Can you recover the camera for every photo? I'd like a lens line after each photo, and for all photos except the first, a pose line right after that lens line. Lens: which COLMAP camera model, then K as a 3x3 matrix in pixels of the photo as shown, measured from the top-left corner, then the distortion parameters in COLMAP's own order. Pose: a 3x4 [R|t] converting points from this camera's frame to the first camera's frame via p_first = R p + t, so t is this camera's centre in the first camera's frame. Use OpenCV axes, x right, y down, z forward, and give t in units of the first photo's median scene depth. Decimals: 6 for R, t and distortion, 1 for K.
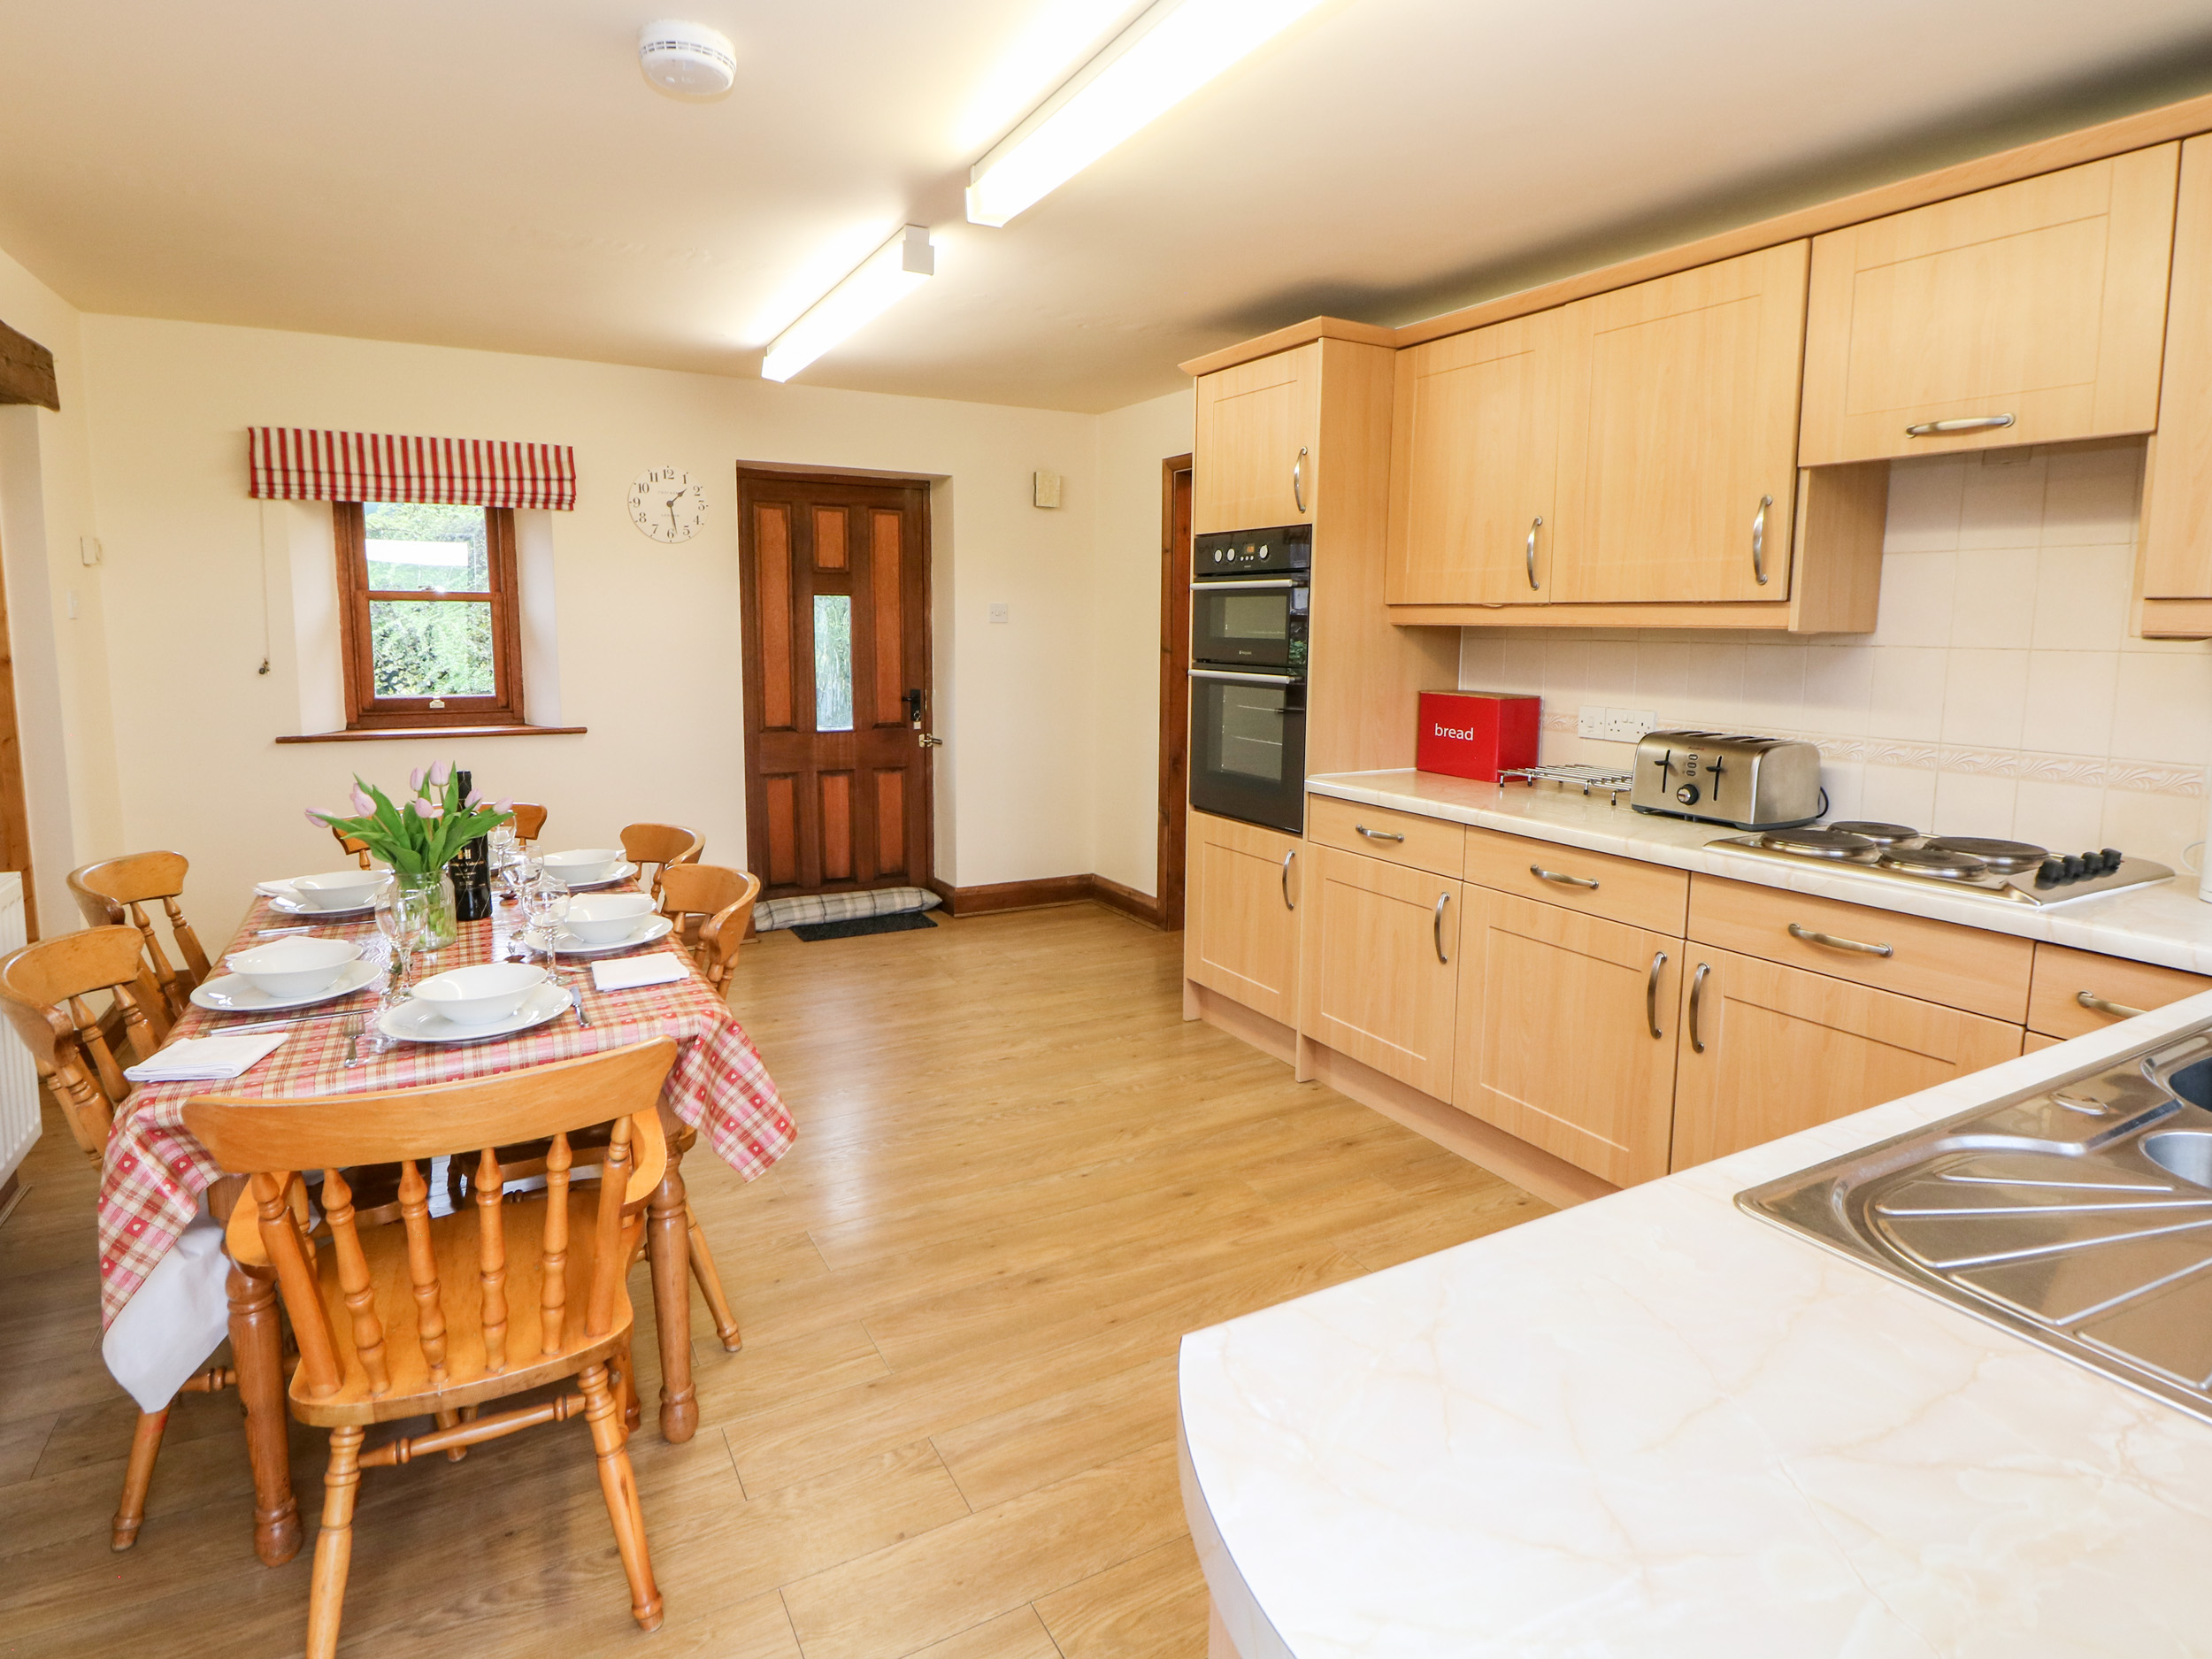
lens RADIAL K [[1201.6, 0, 1111.3], [0, 1201.6, 772.8], [0, 0, 1]] dist [-0.000134, -0.015271]
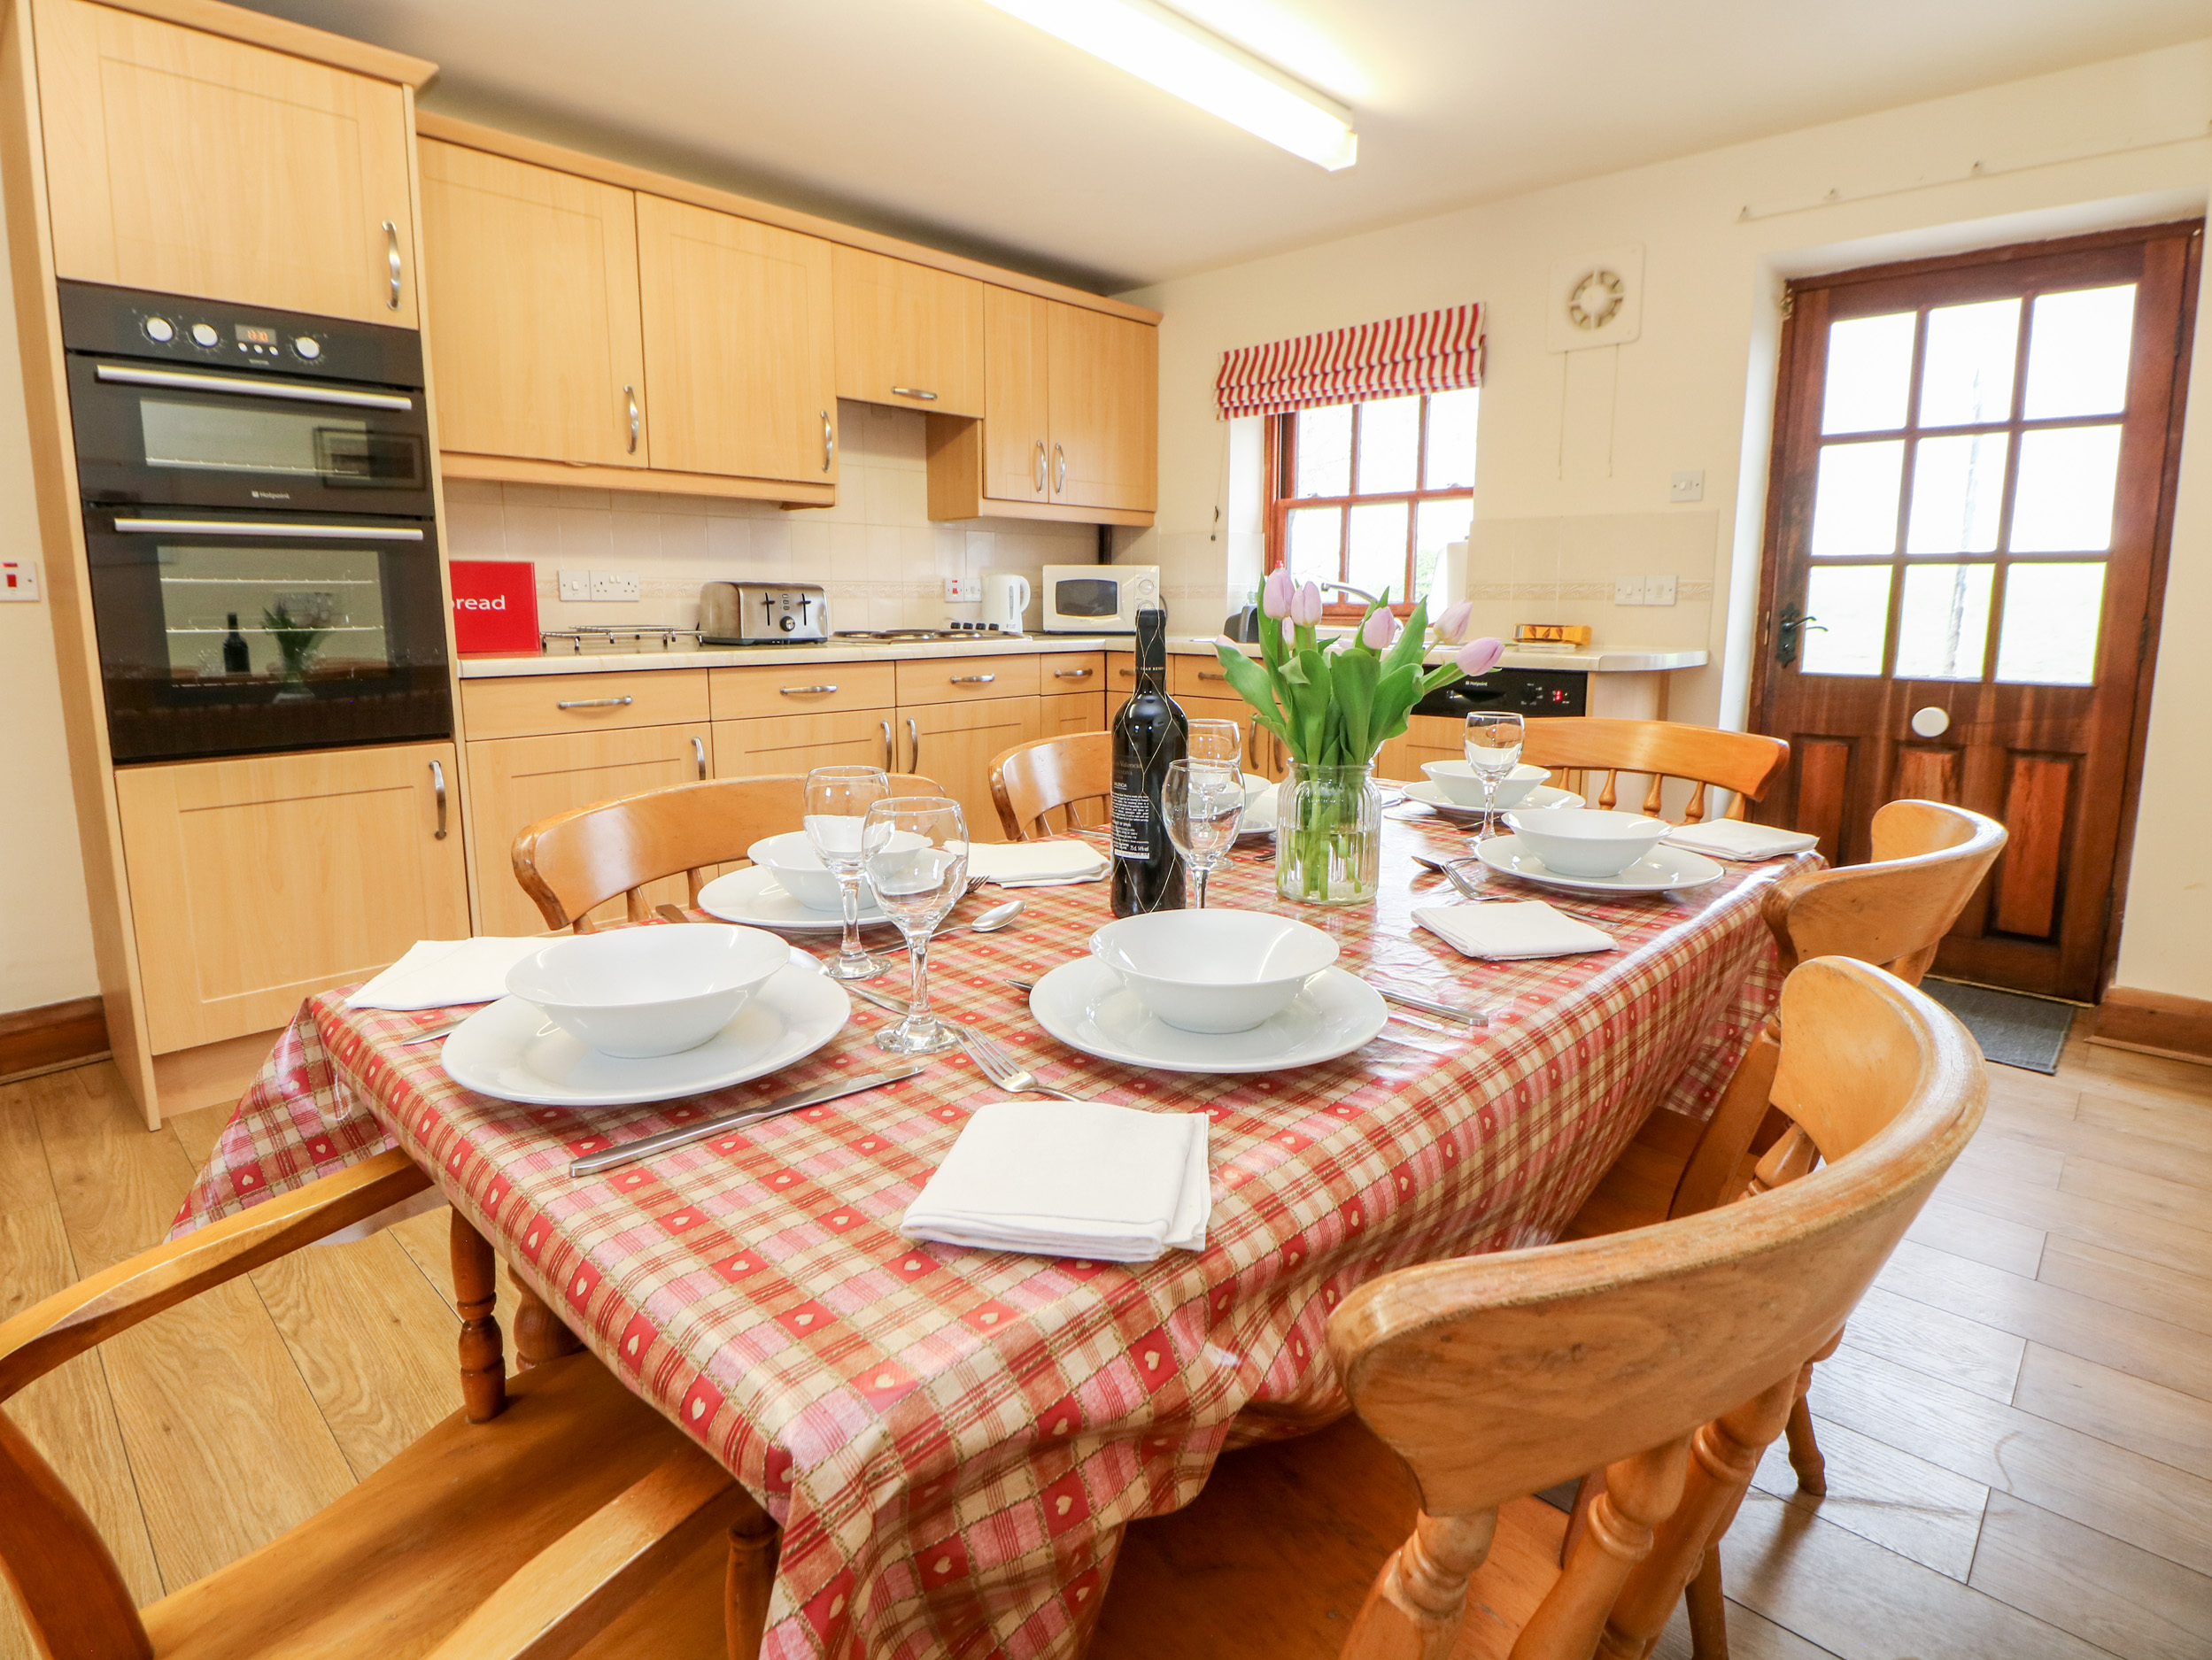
lens RADIAL K [[1135.9, 0, 1107.9], [0, 1135.9, 772.2], [0, 0, 1]] dist [0.002343, -0.016388]
pose [[-0.303889, -0.151784, 0.940539, -0.779337], [0.114830, 0.974195, 0.194317, -0.023912], [-0.945762, 0.167053, -0.278618, 0.933877]]
